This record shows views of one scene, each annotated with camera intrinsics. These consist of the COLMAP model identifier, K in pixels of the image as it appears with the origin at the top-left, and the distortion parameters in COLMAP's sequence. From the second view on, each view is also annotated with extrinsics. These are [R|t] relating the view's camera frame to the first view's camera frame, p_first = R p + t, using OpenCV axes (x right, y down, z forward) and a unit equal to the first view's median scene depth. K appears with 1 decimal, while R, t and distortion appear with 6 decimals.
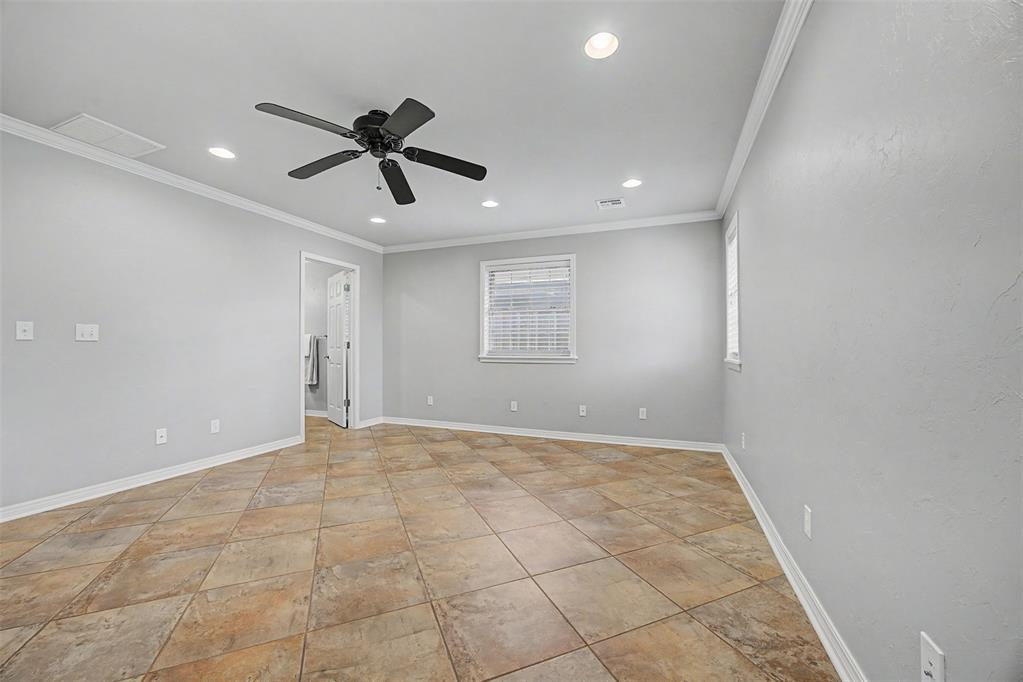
lens RADIAL K [[405.5, 0, 511.5], [0, 405.5, 345.2], [0, 0, 1]] dist [-0.001364, -0.000169]
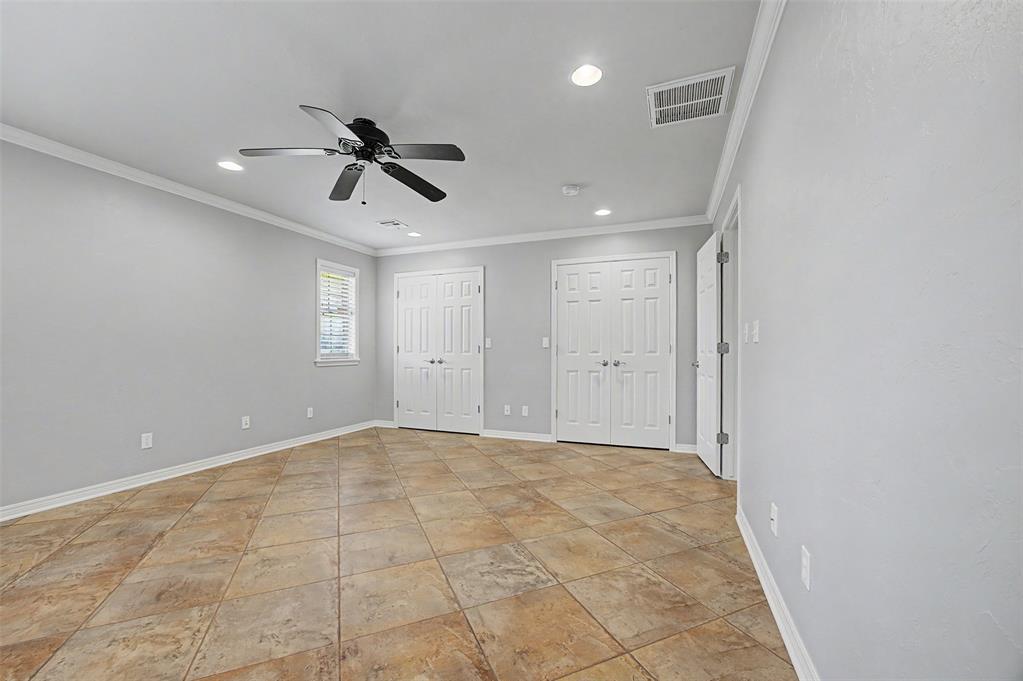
lens RADIAL K [[405.5, 0, 511.9], [0, 405.5, 347.0], [0, 0, 1]] dist [-0.001364, -0.000169]
pose [[-0.999944, 0.004273, -0.009688, -0.657367], [0.004483, 0.999752, -0.021795, 0.017030], [0.009593, -0.021837, -0.999716, 1.925349]]
